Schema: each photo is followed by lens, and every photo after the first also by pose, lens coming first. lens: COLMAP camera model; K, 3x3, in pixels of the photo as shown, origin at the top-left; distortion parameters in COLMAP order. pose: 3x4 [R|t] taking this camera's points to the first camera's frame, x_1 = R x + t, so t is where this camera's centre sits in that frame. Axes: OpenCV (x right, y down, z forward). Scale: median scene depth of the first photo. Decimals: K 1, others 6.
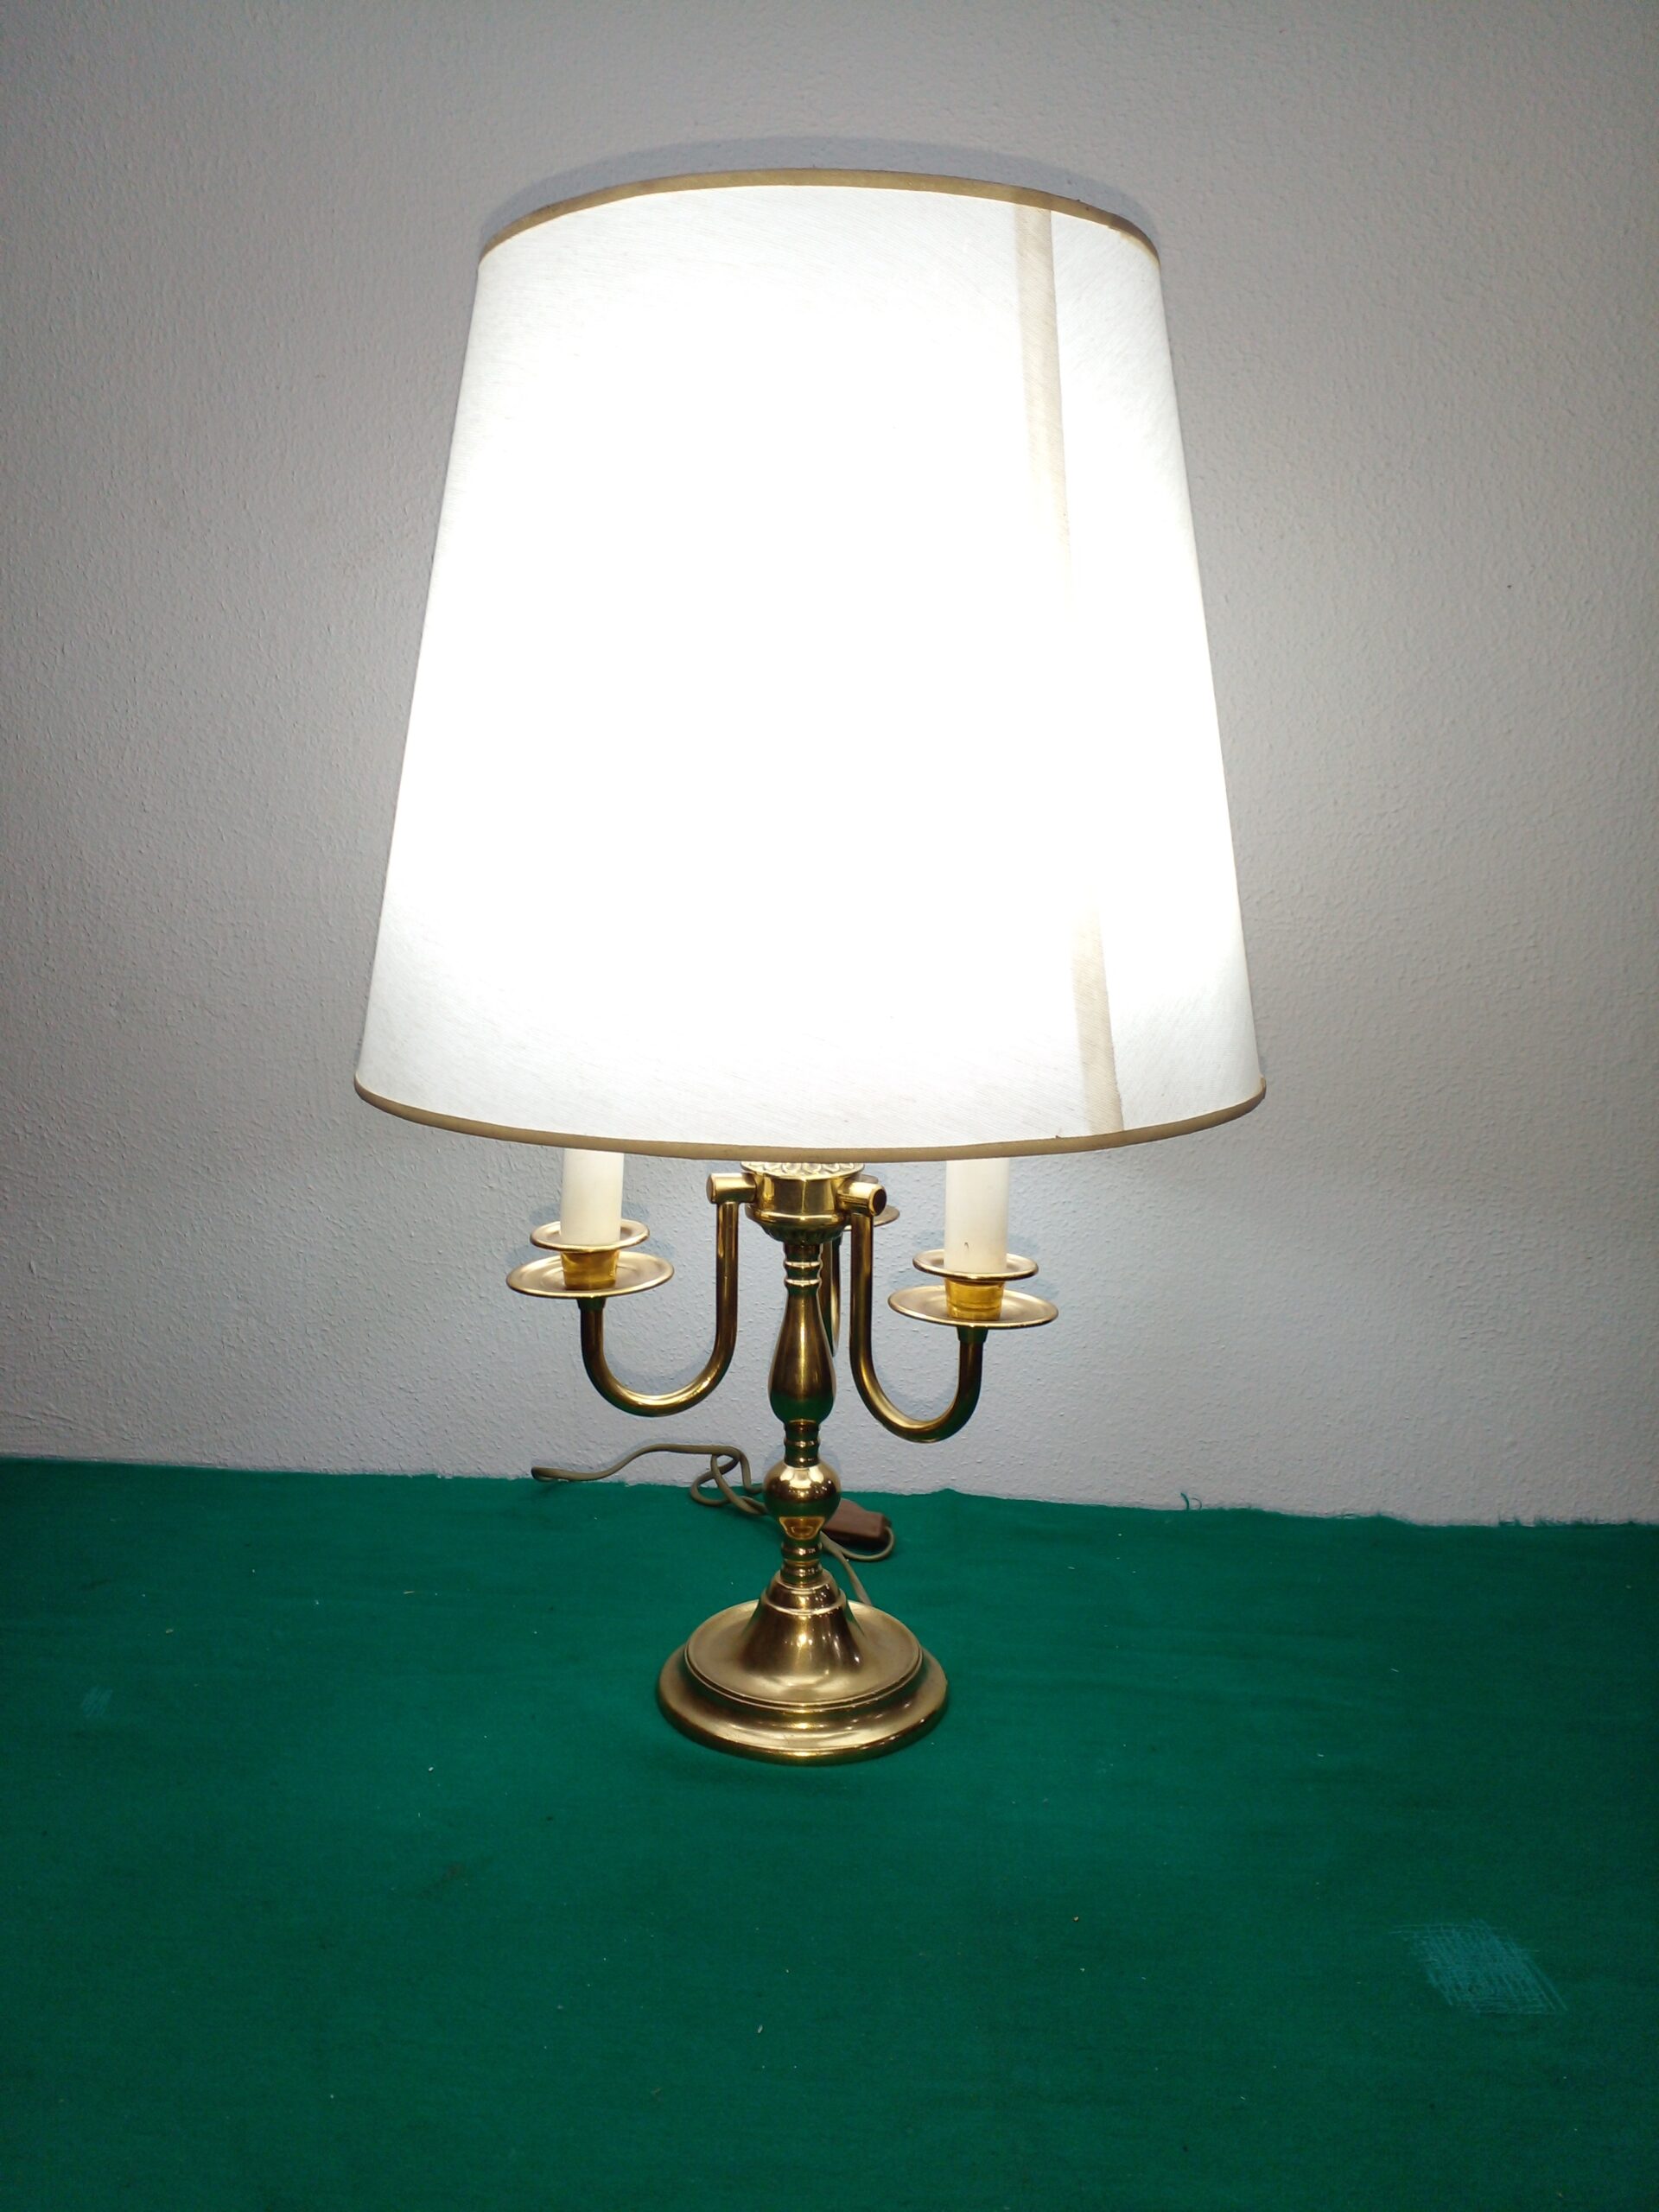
lens RADIAL K [[1778.8, 0, 781.2], [0, 1778.8, 1125.8], [0, 0, 1]] dist [0.038335, -0.059554]
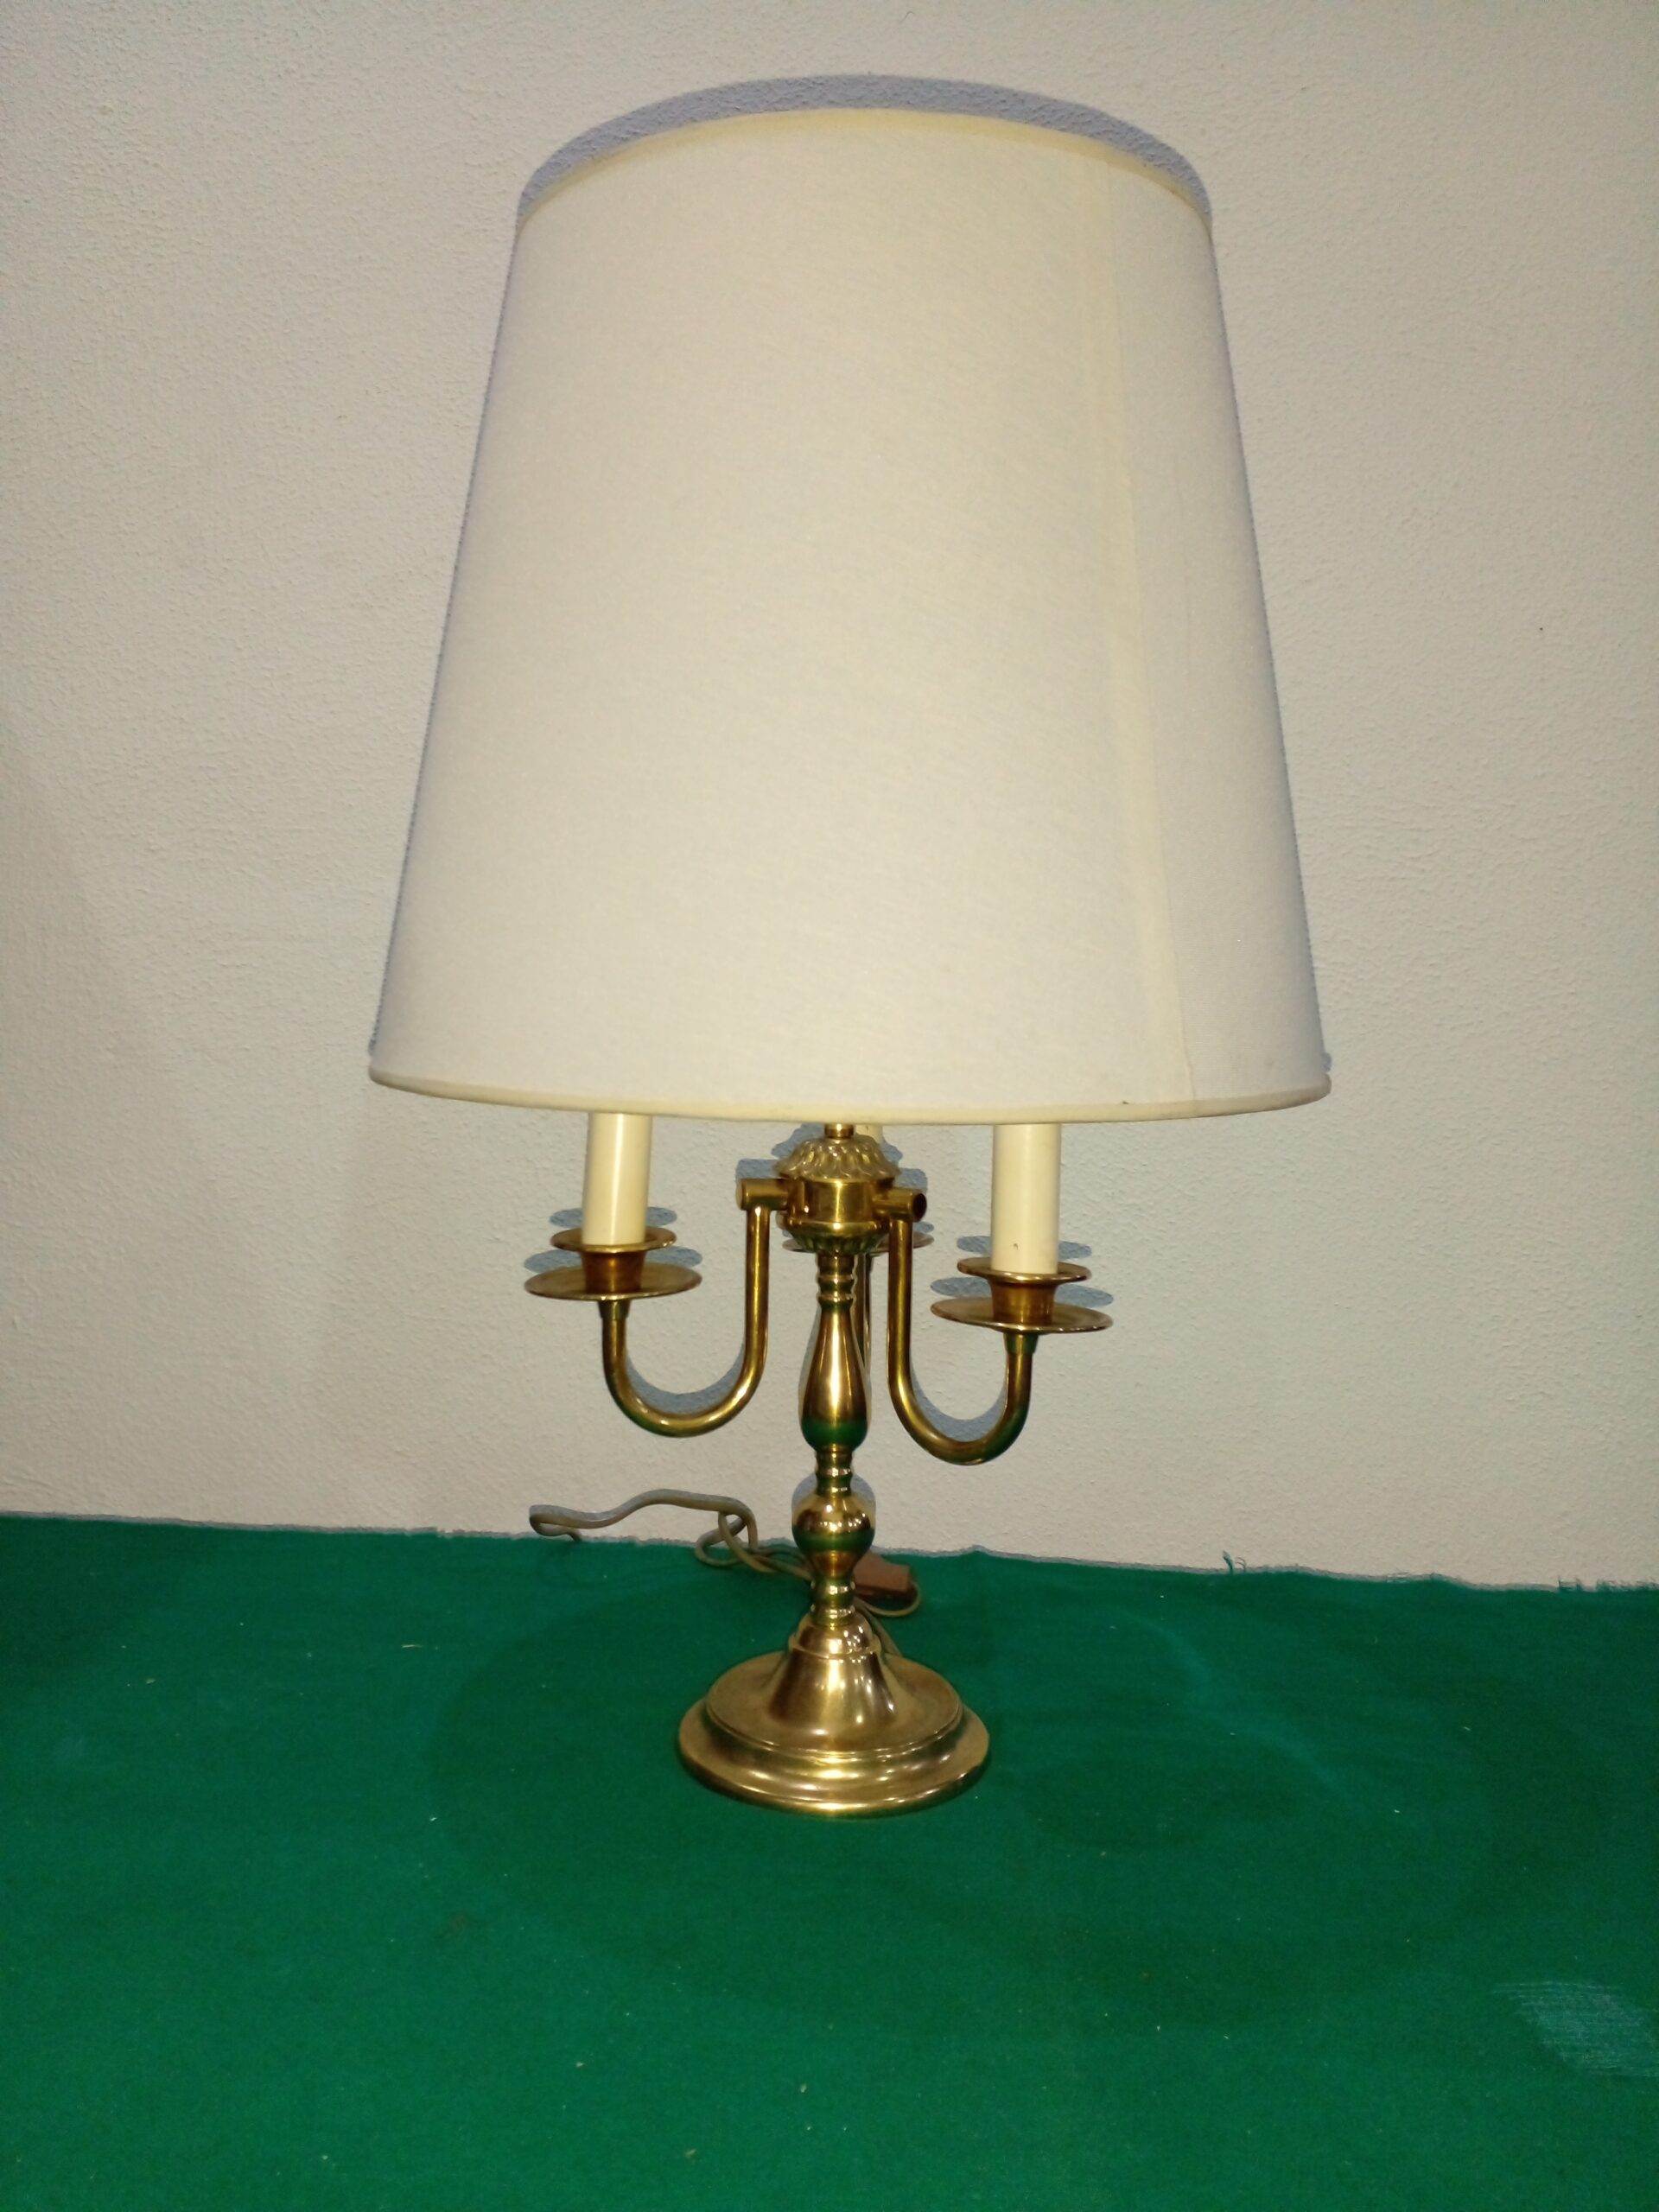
lens RADIAL K [[1778.8, 0, 783.9], [0, 1778.8, 1116.4], [0, 0, 1]] dist [0.038335, -0.059554]
pose [[0.999943, 0.007428, 0.007727, -0.017605], [-0.006767, 0.996586, -0.082277, 0.051326], [-0.008312, 0.082220, 0.996580, 0.037380]]
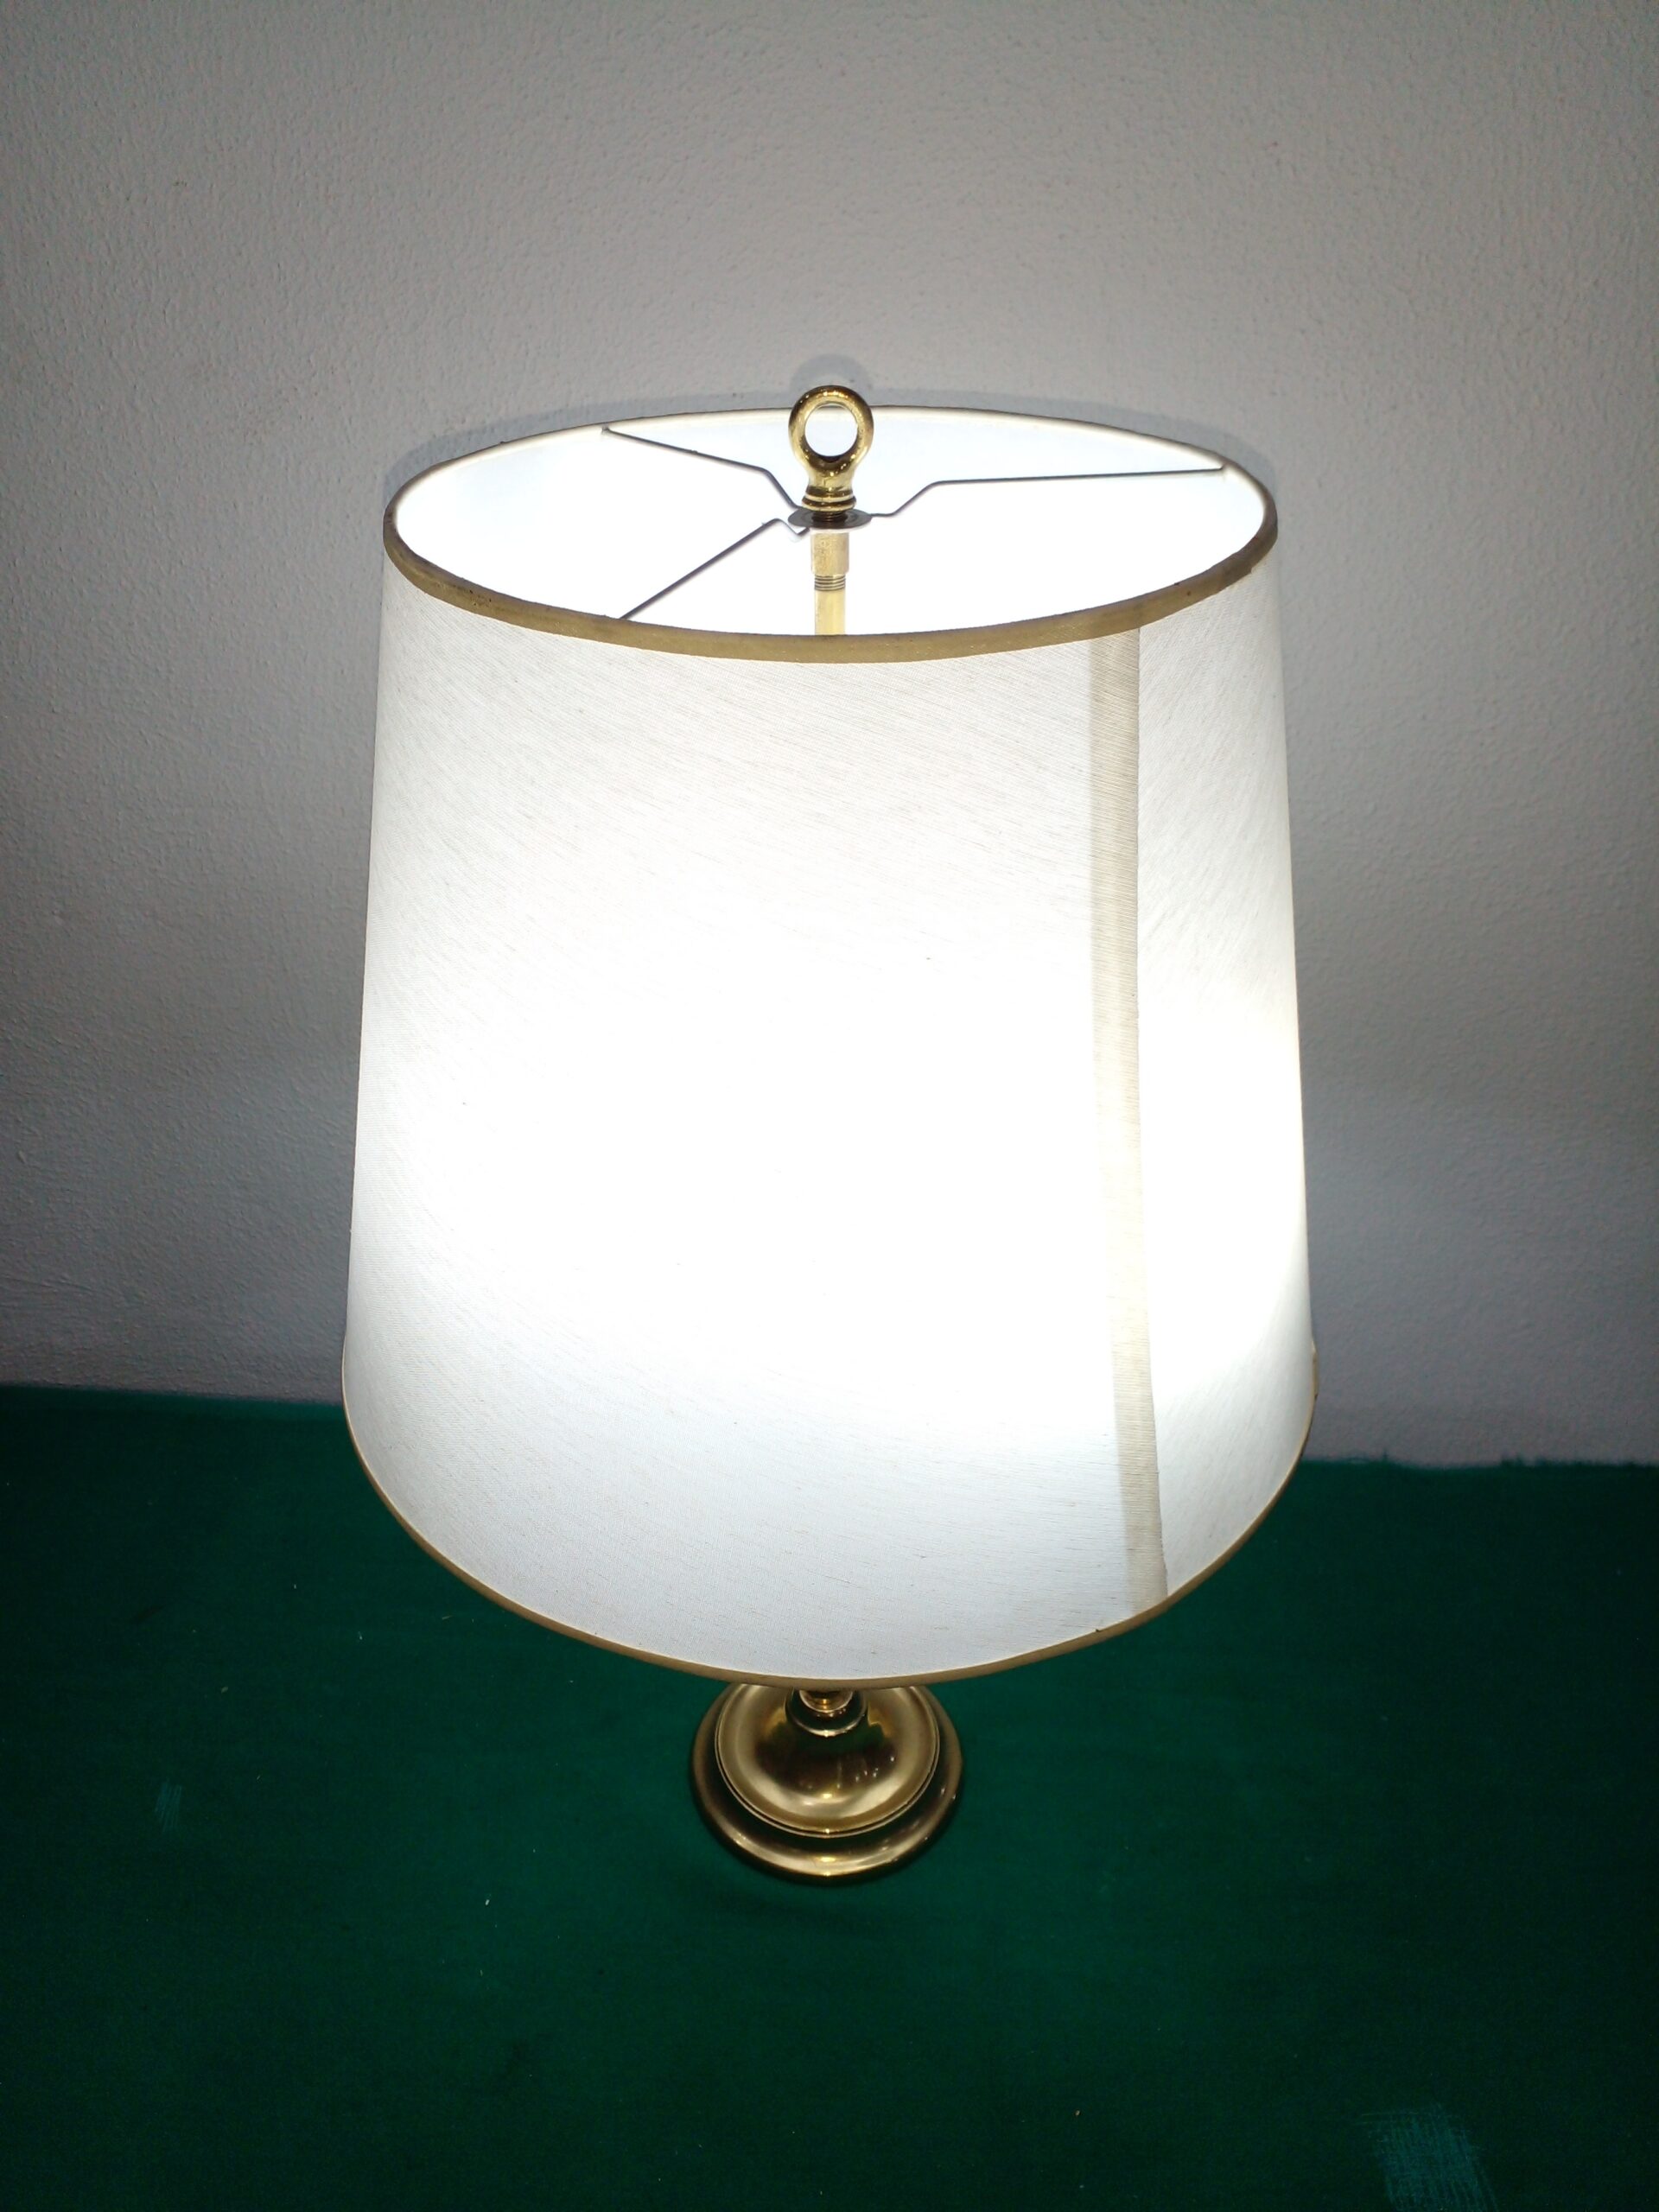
lens RADIAL K [[1778.8, 0, 777.1], [0, 1778.8, 1114.6], [0, 0, 1]] dist [0.038335, -0.059554]
pose [[0.999730, -0.021797, -0.007994, -0.000271], [0.023194, 0.922305, 0.385766, -0.351857], [-0.001036, -0.385848, 0.922562, 0.128663]]
